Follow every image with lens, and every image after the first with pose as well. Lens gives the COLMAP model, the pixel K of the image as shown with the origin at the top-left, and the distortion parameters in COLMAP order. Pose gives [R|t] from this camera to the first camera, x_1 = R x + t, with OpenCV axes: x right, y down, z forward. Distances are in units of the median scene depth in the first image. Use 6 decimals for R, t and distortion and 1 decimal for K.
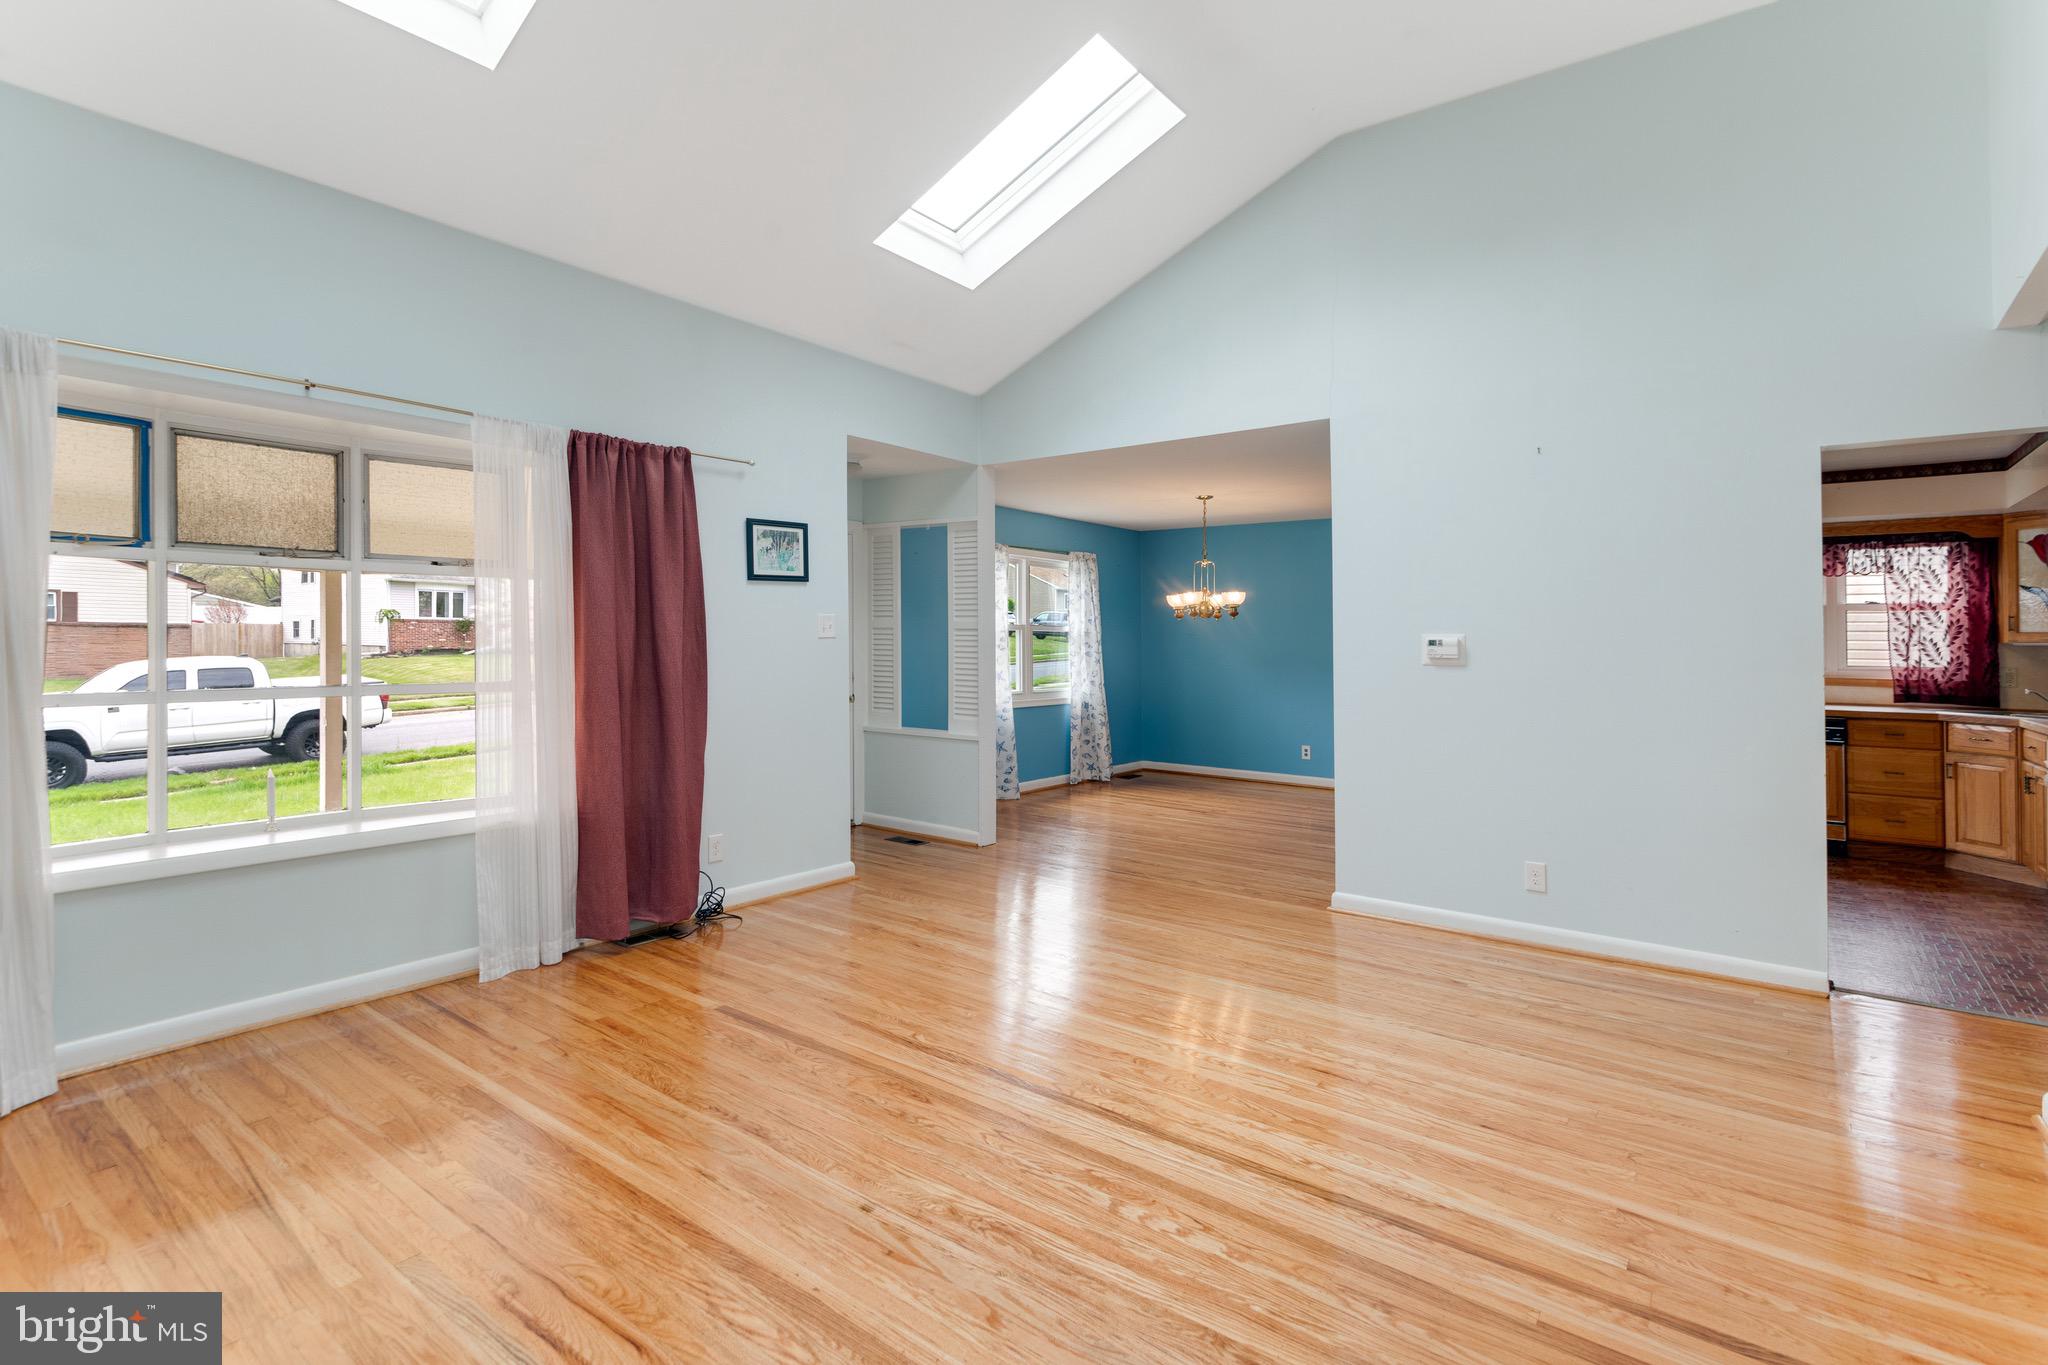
lens RADIAL K [[965.3, 0, 1026.8], [0, 965.3, 637.9], [0, 0, 1]] dist [0.001110, -0.001517]
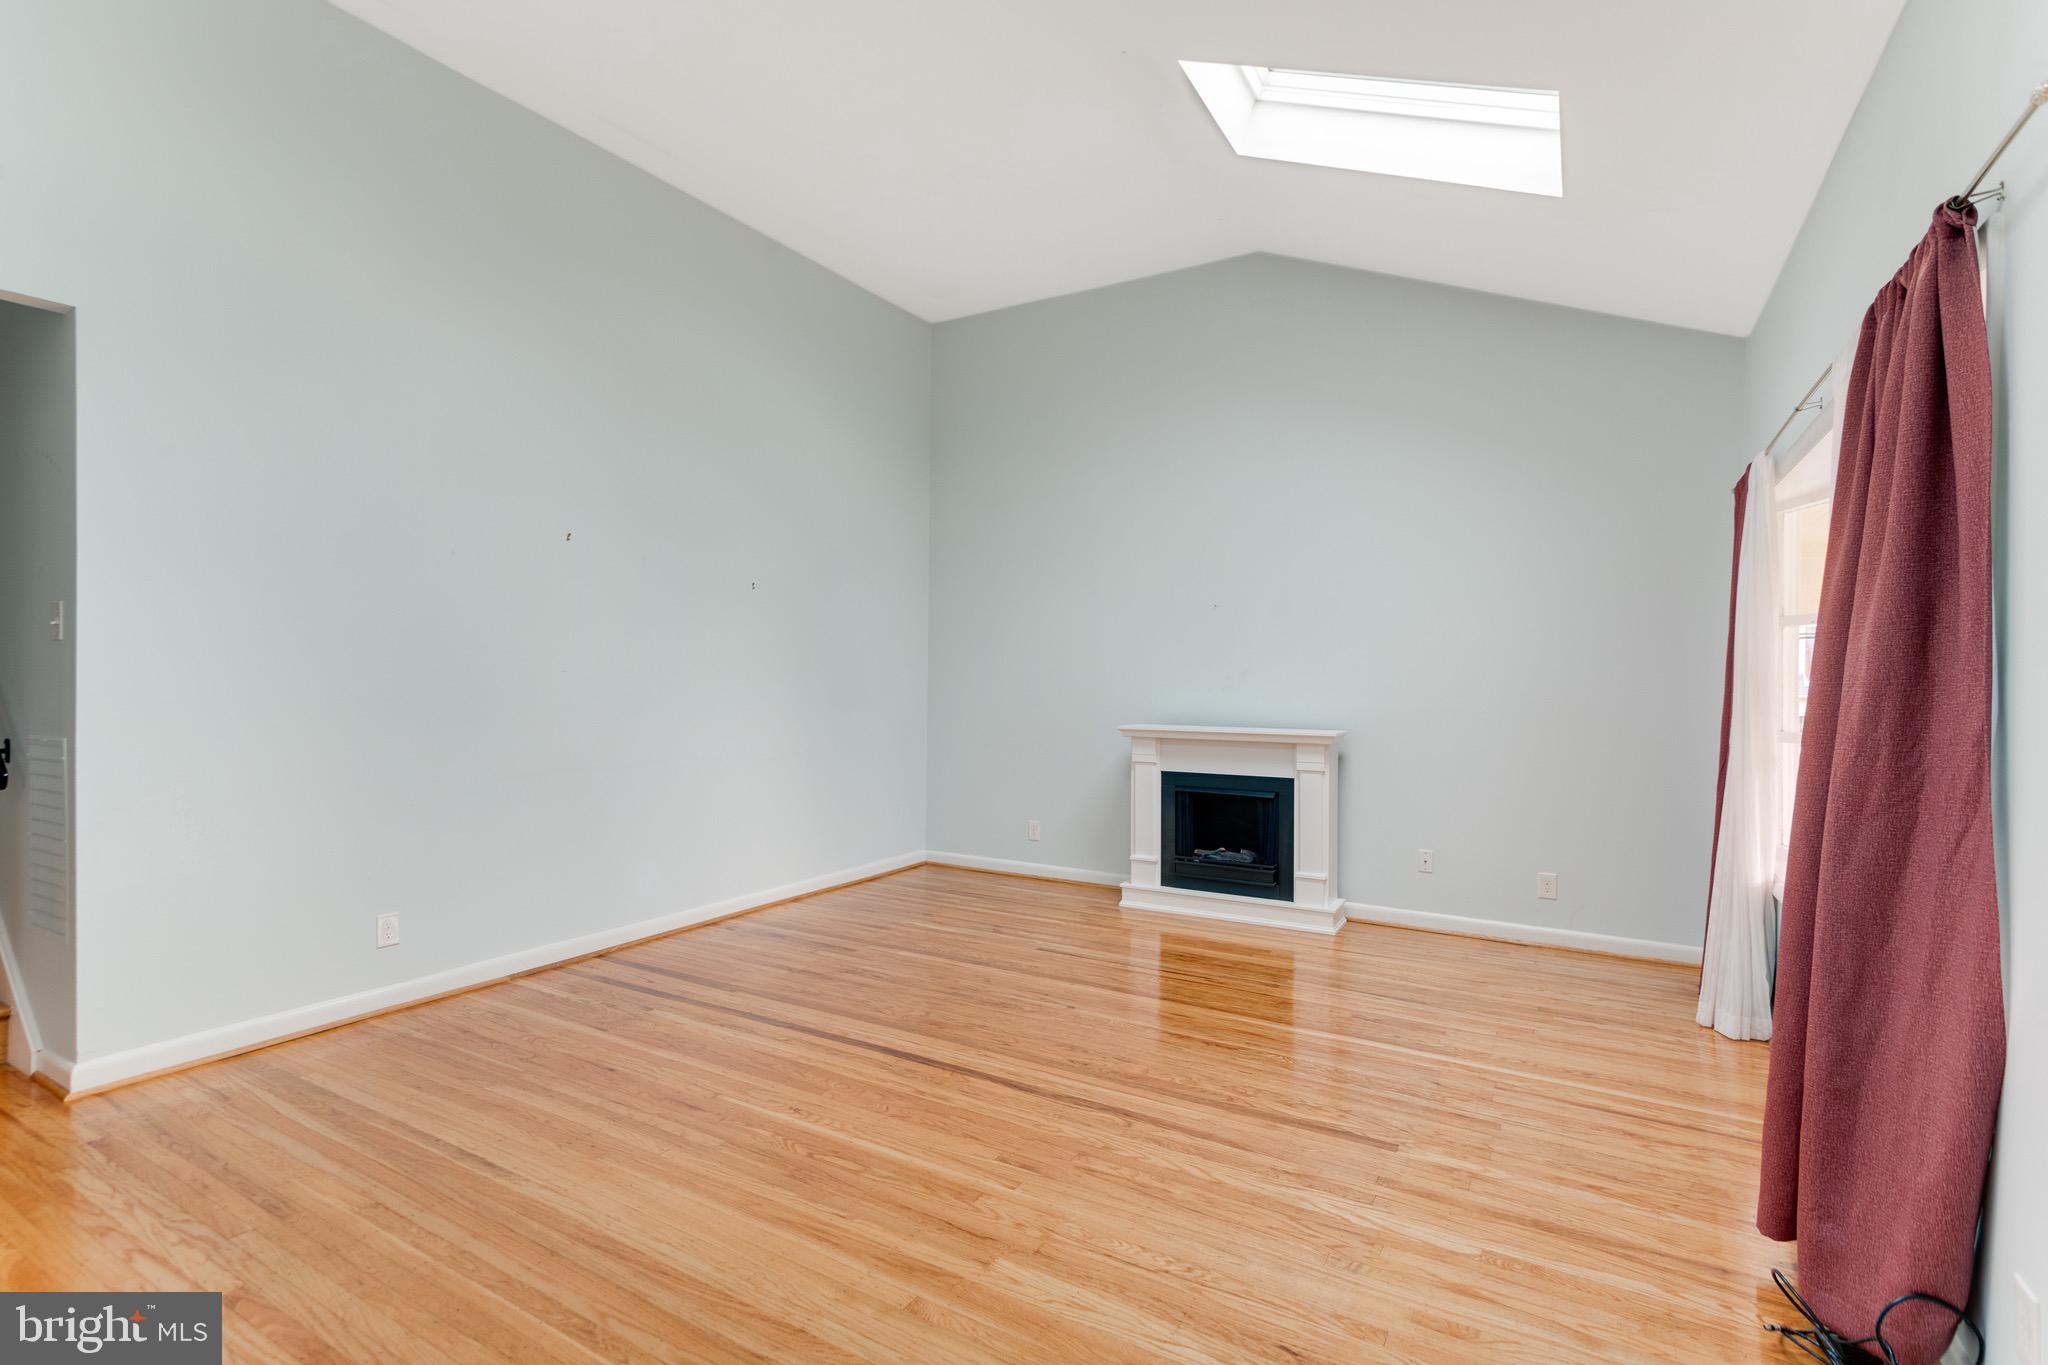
lens RADIAL K [[950.0, 0, 1015.9], [0, 950.0, 684.0], [0, 0, 1]] dist [0.018102, -0.008838]
pose [[-0.993910, -0.017359, -0.108816, 0.059657], [-0.017733, 0.999840, 0.002469, 0.003480], [0.108756, 0.004384, -0.994059, 1.240552]]
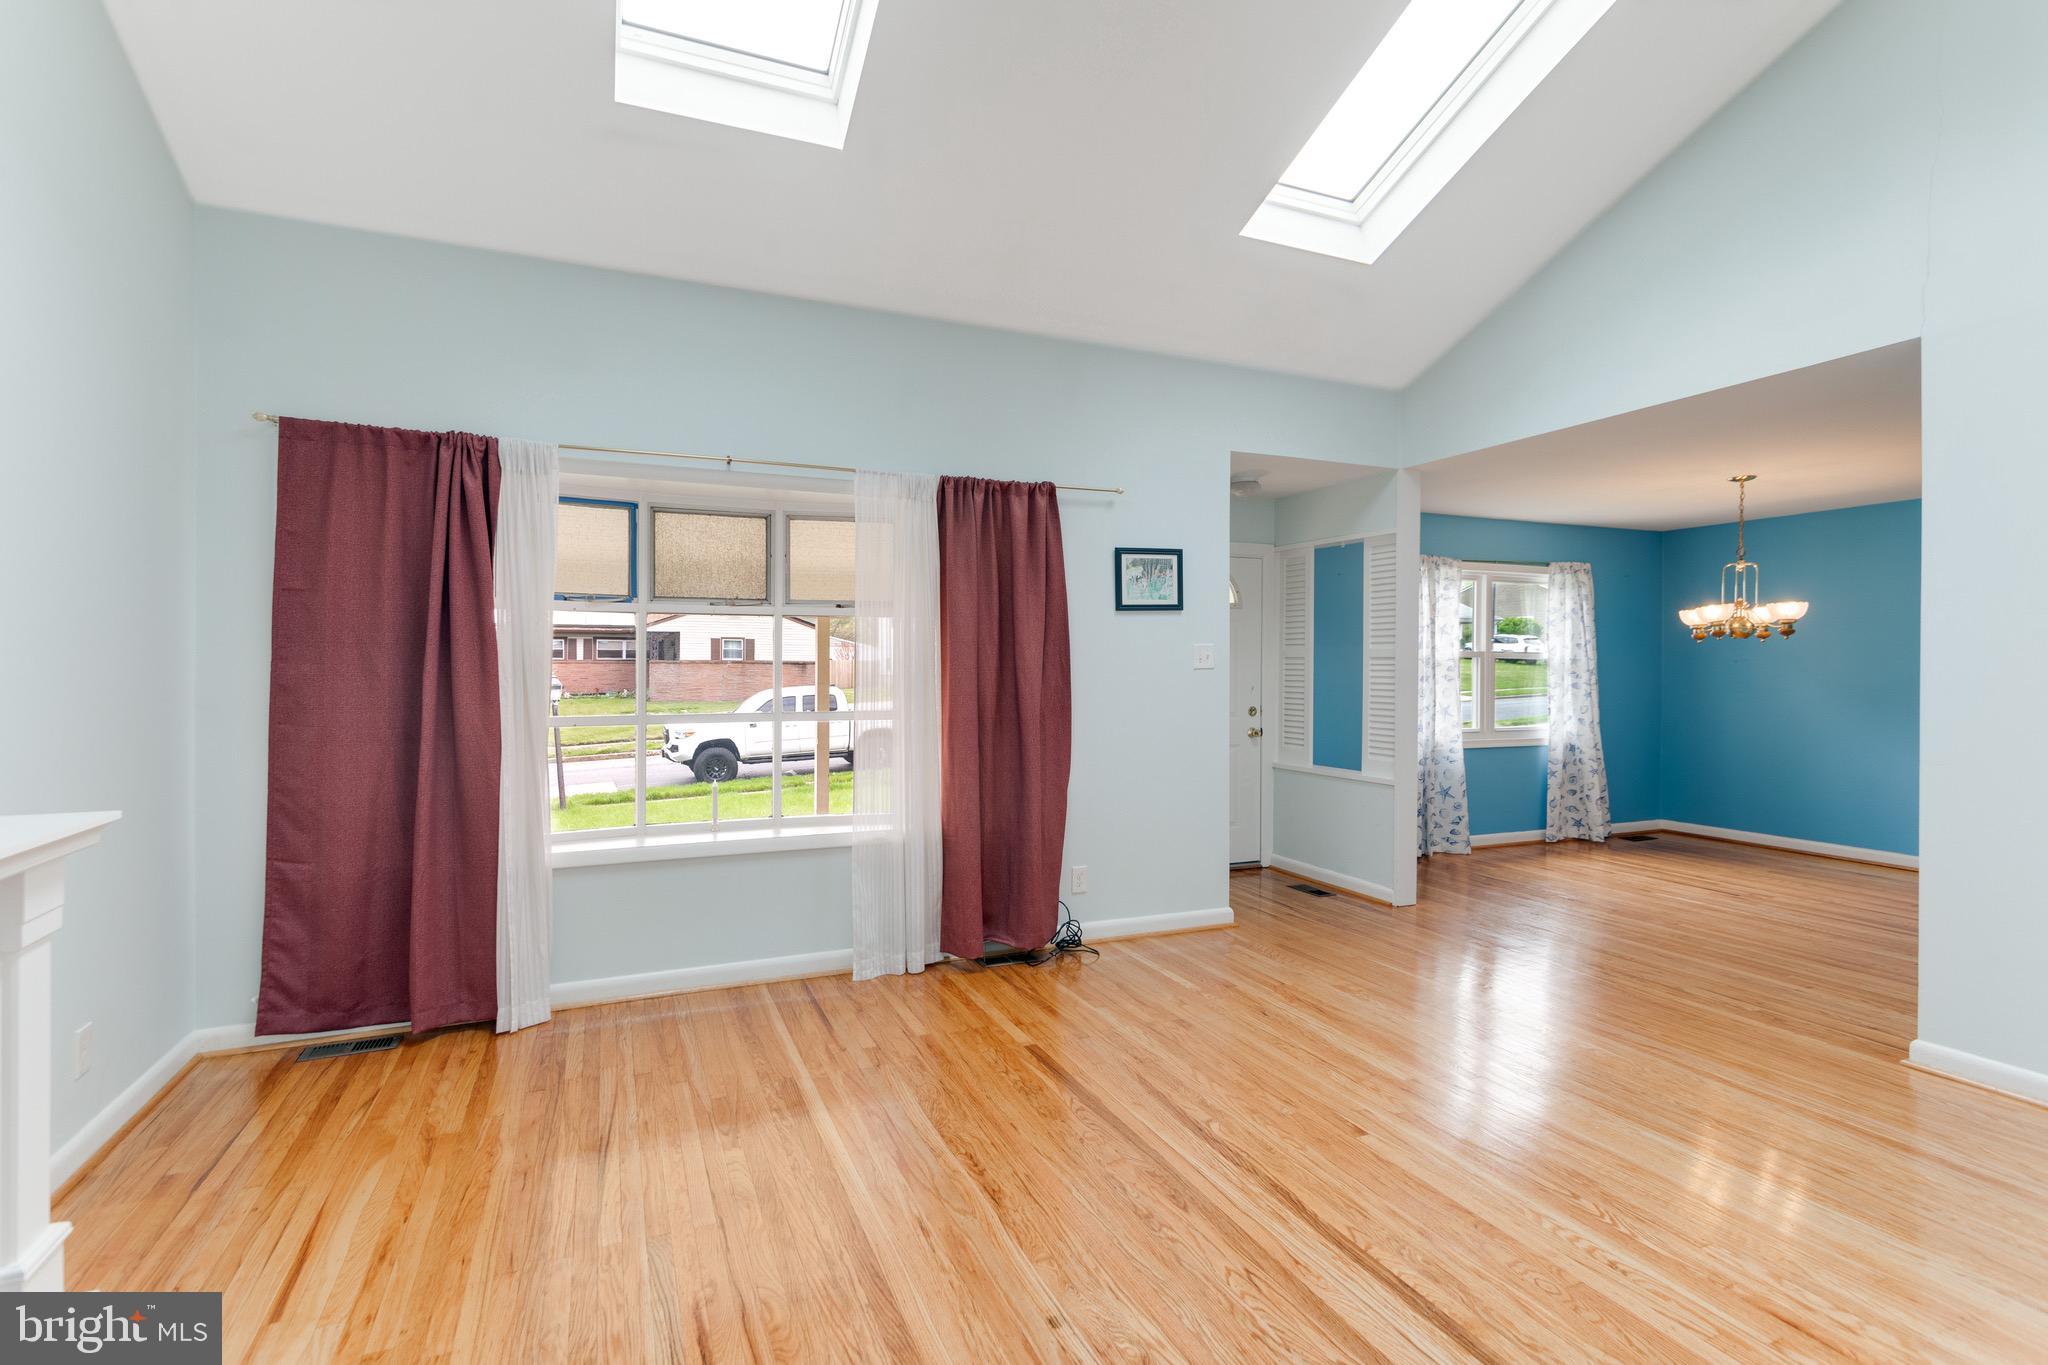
lens RADIAL K [[950.0, 0, 1015.9], [0, 950.0, 684.0], [0, 0, 1]] dist [0.018102, -0.008838]
pose [[0.868042, 0.000968, -0.496490, 0.107497], [0.007252, 0.999867, 0.014628, -0.000207], [0.496438, -0.016298, 0.867919, 0.110583]]
